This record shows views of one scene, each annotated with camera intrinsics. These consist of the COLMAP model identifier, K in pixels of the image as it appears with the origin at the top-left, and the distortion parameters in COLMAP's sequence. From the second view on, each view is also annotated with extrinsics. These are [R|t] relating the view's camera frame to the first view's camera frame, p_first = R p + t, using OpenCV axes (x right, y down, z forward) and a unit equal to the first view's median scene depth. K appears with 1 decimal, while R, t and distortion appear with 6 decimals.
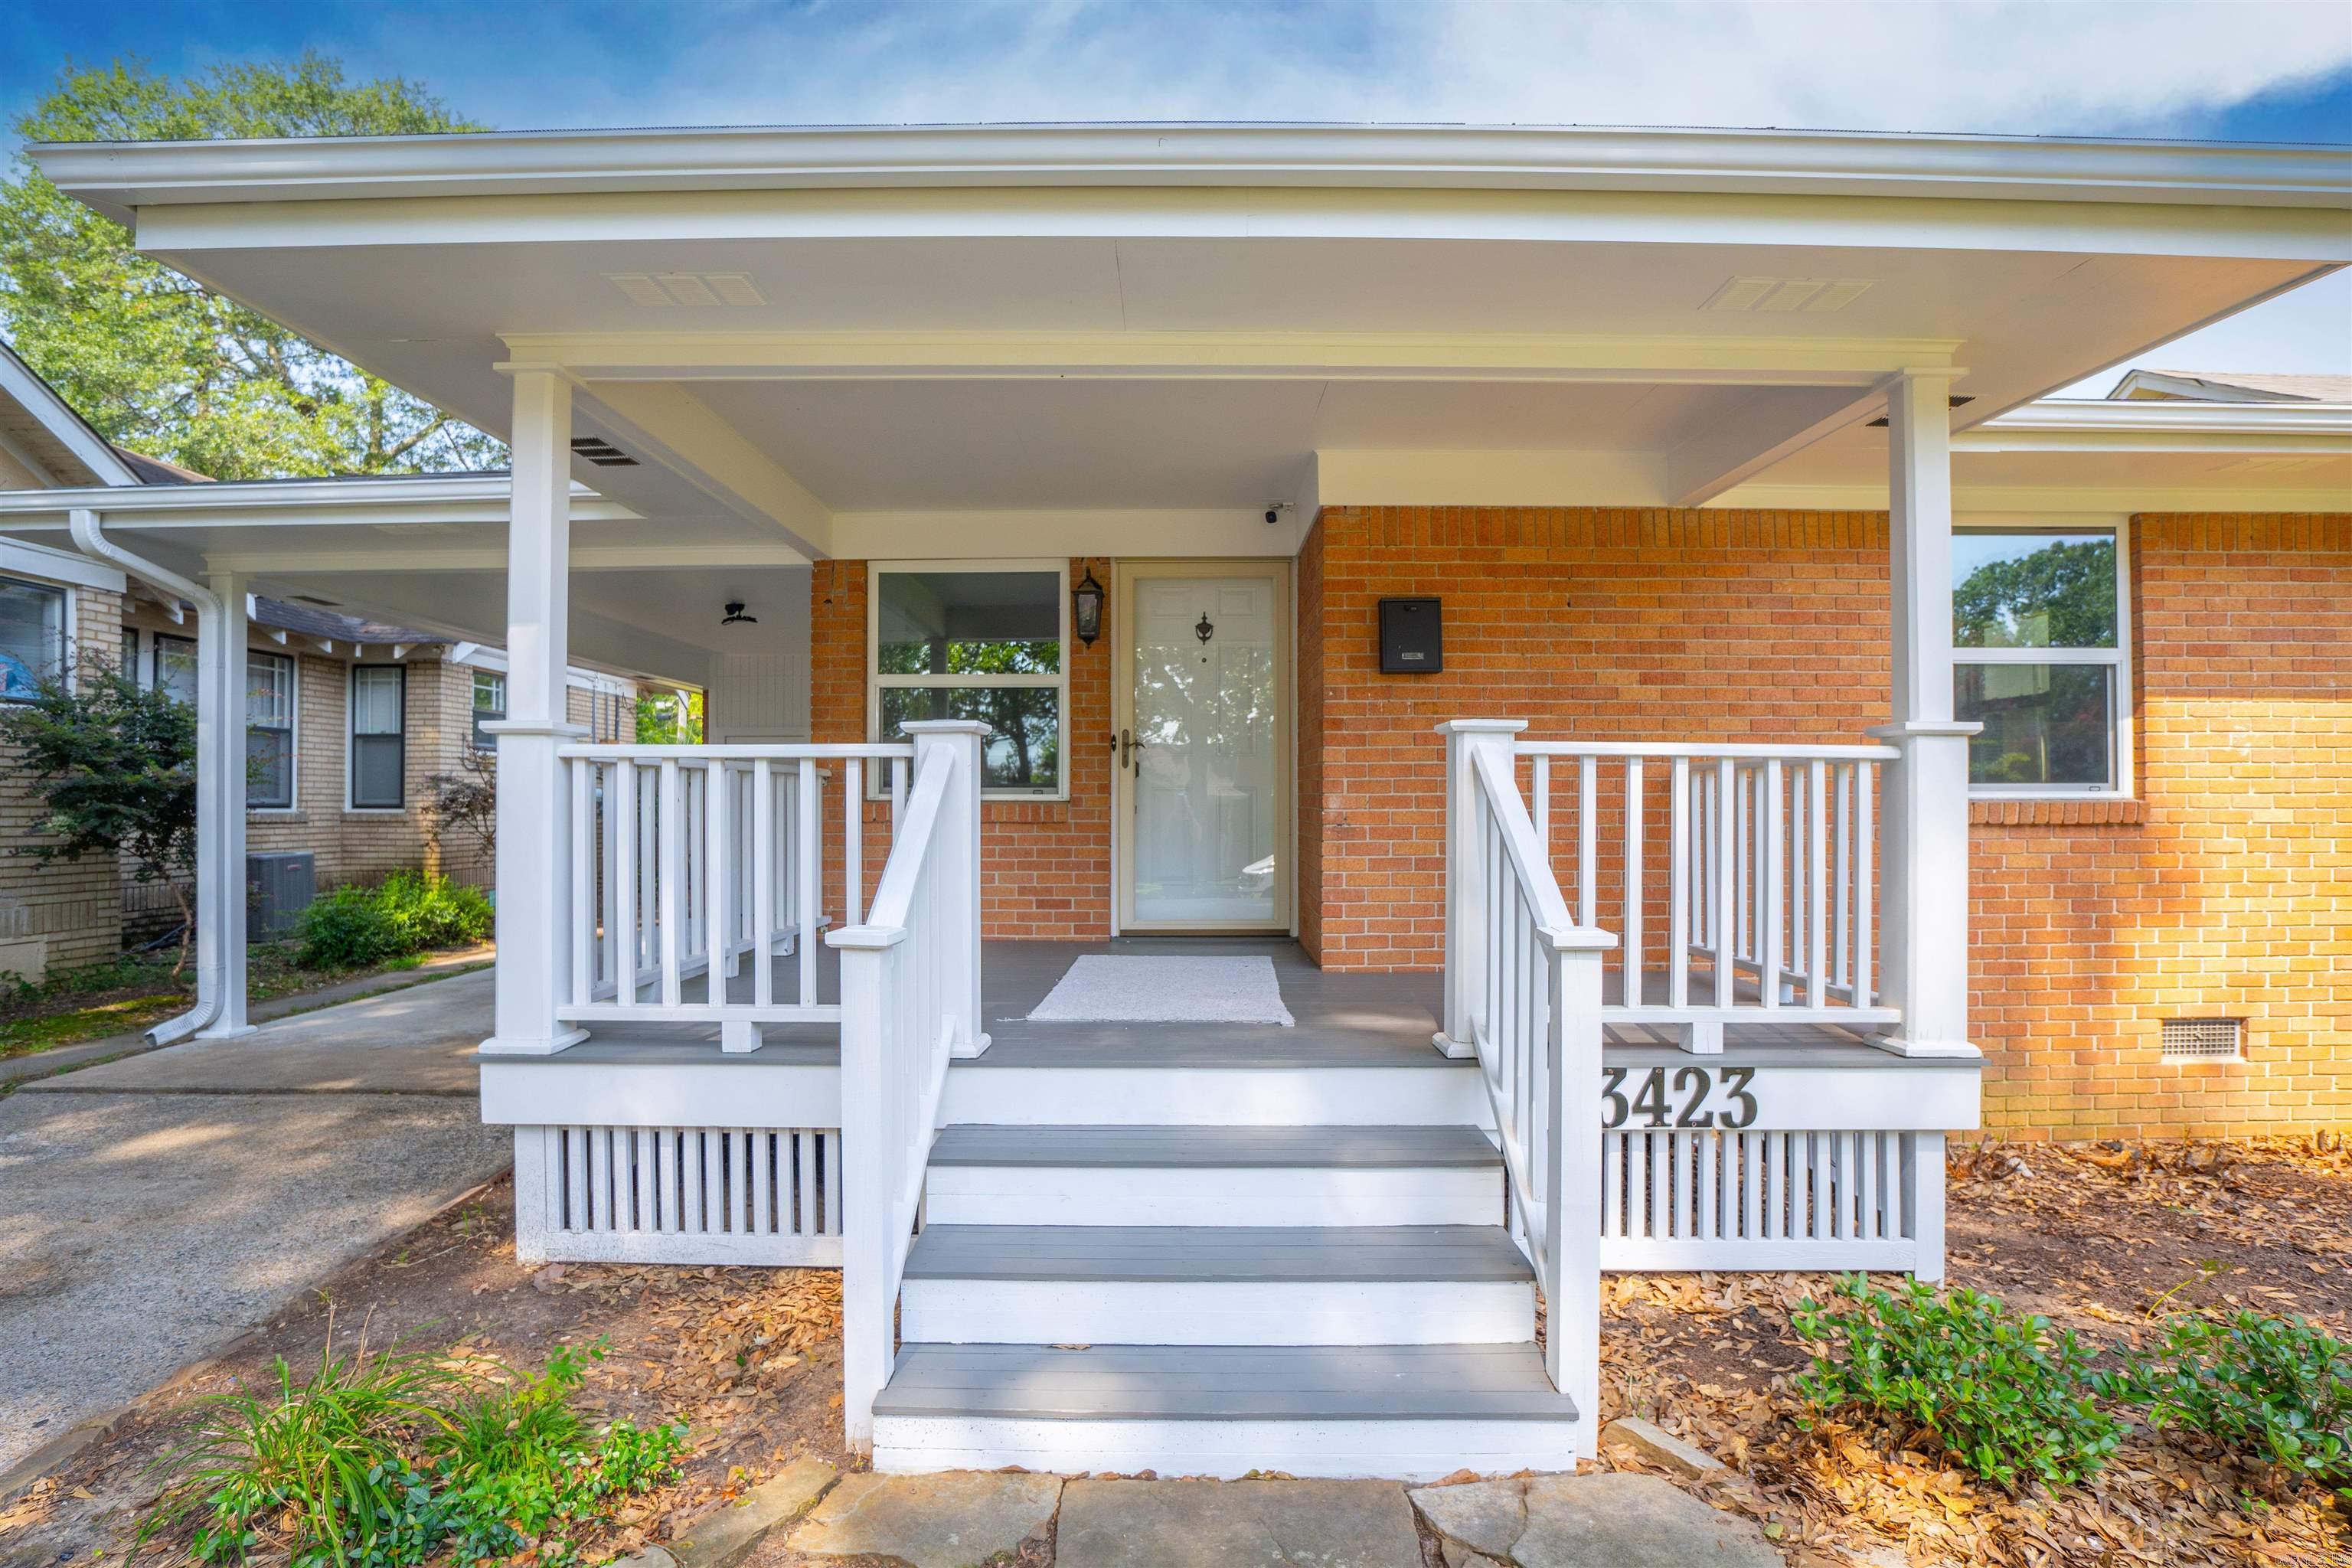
lens RADIAL K [[1147.0, 0, 1166.8], [0, 1147.0, 793.0], [0, 0, 1]] dist [-0.031229, 0.000899]
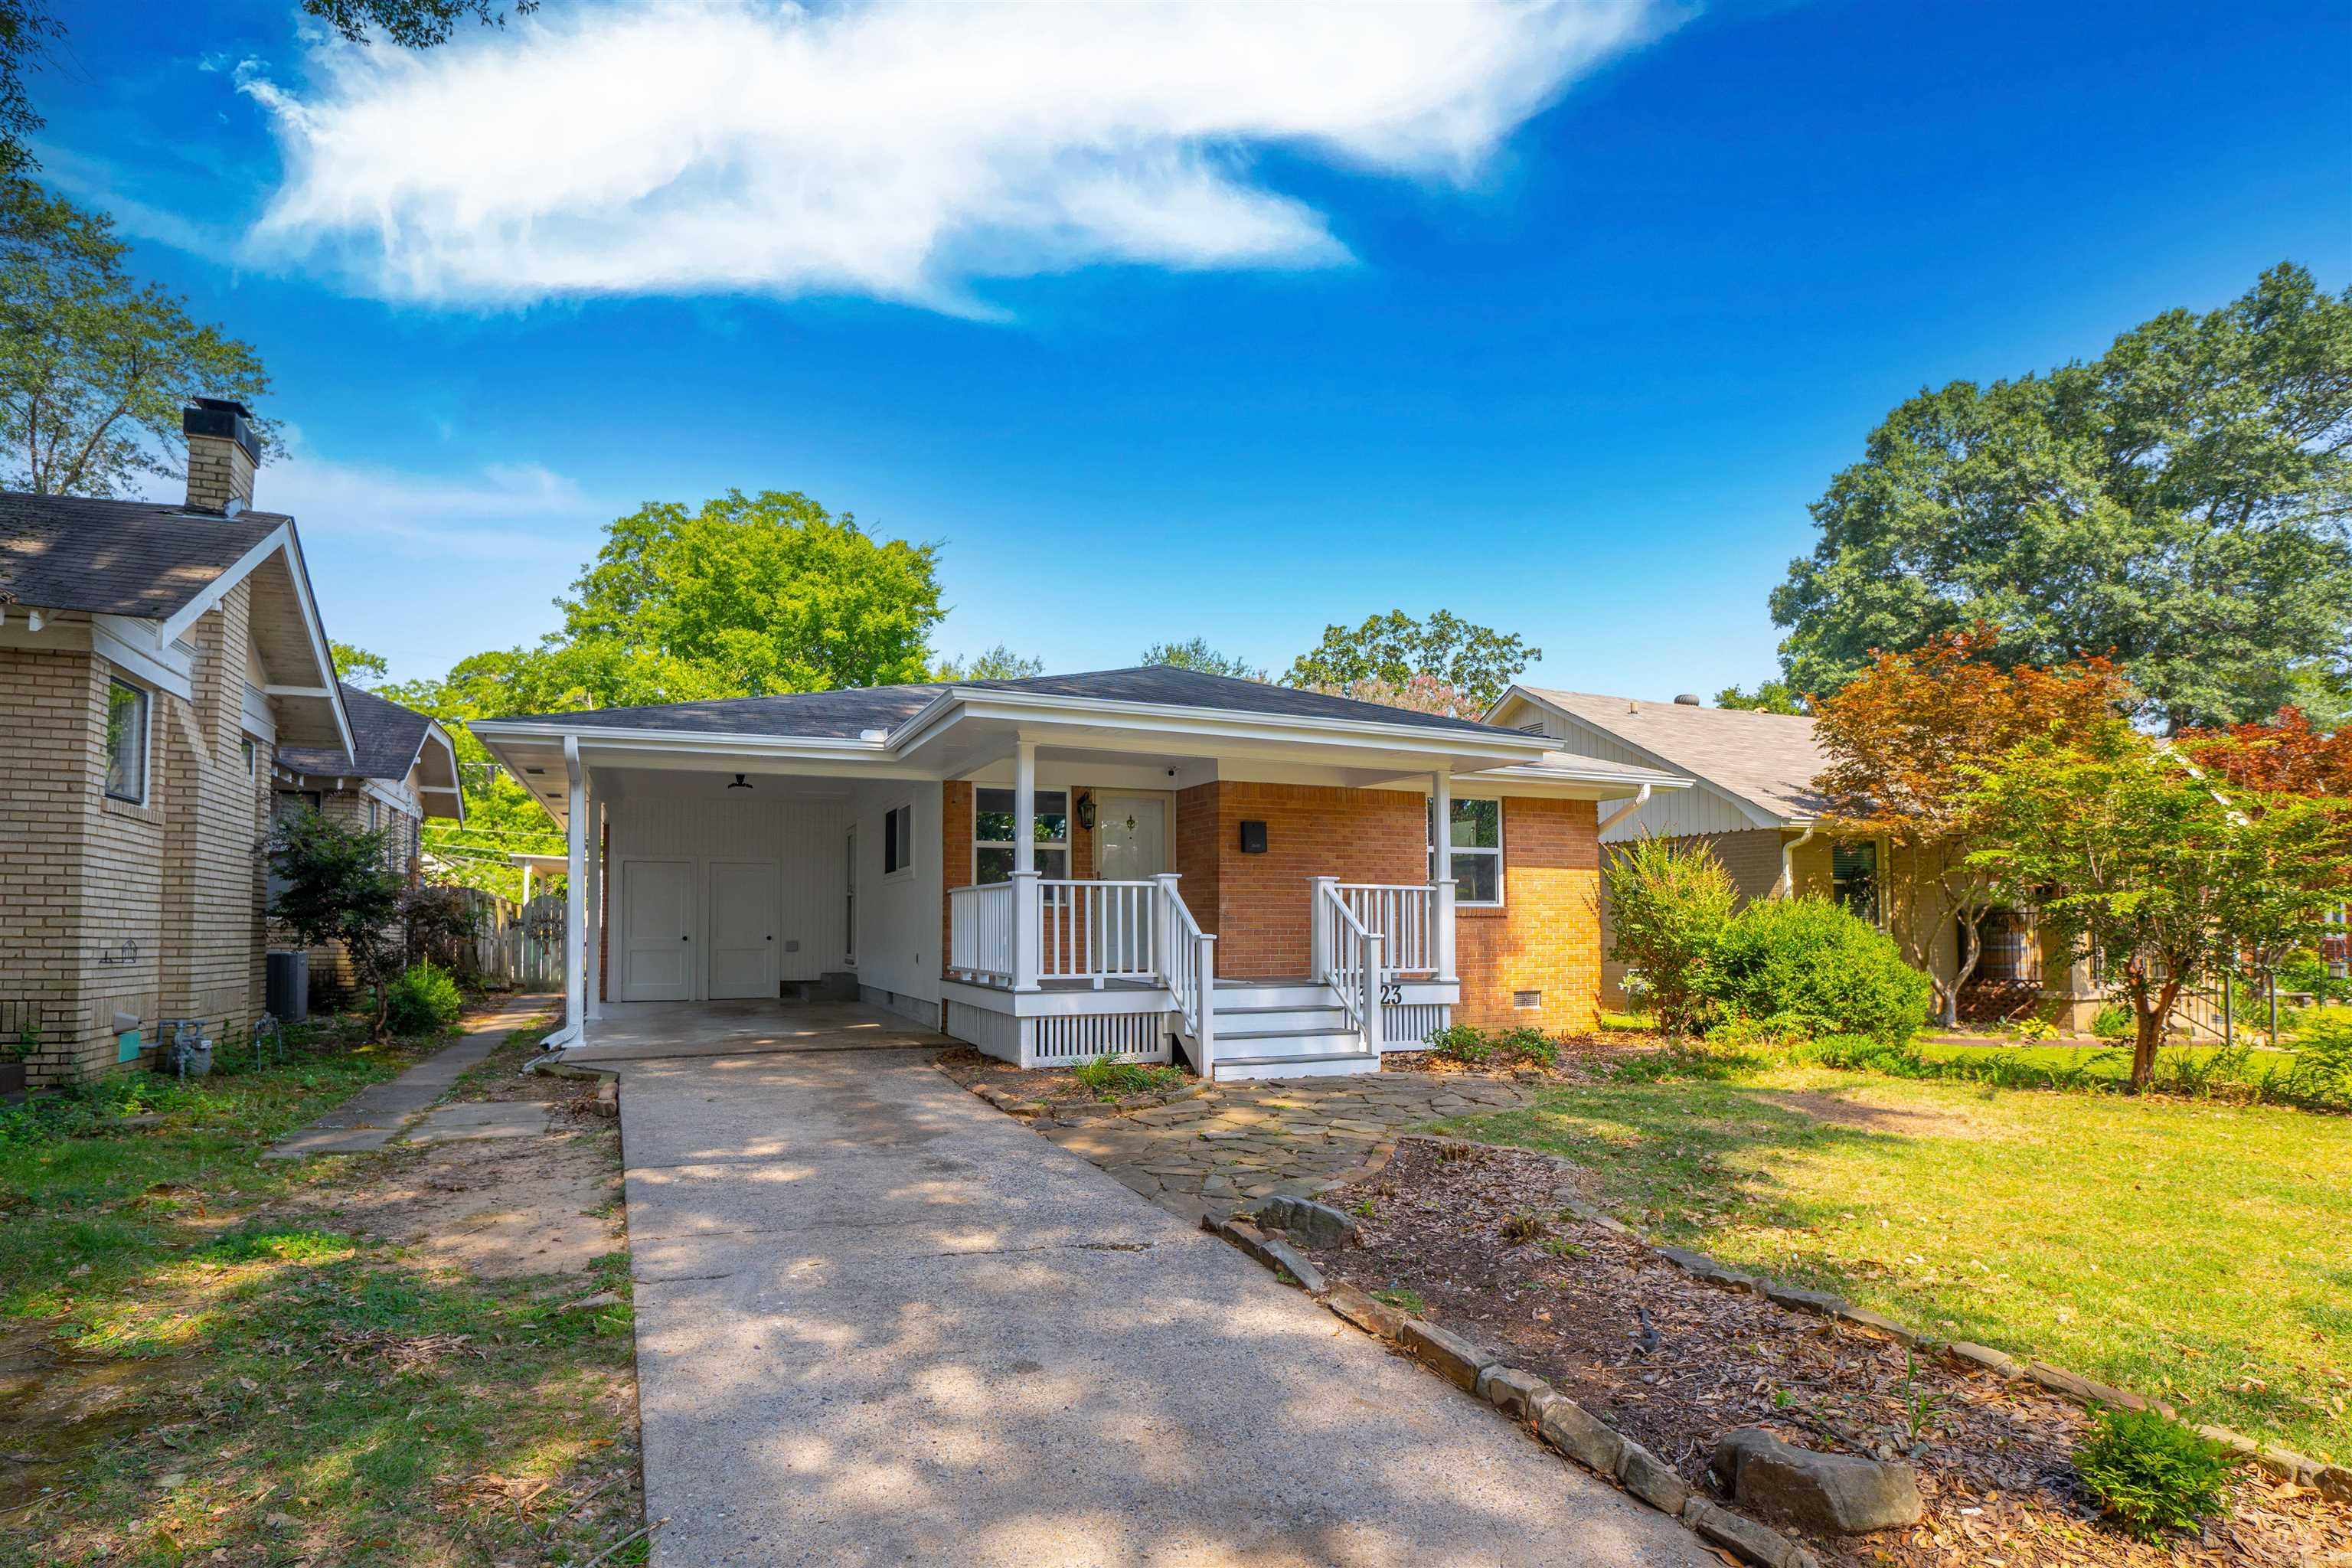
lens RADIAL K [[1220.1, 0, 1180.0], [0, 1220.1, 858.8], [0, 0, 1]] dist [-0.032546, 0.001839]
pose [[0.910794, 0.023082, 0.412215, -0.956311], [-0.001570, 0.998622, -0.052451, 0.041889], [-0.412857, 0.047125, 0.909576, -1.224537]]
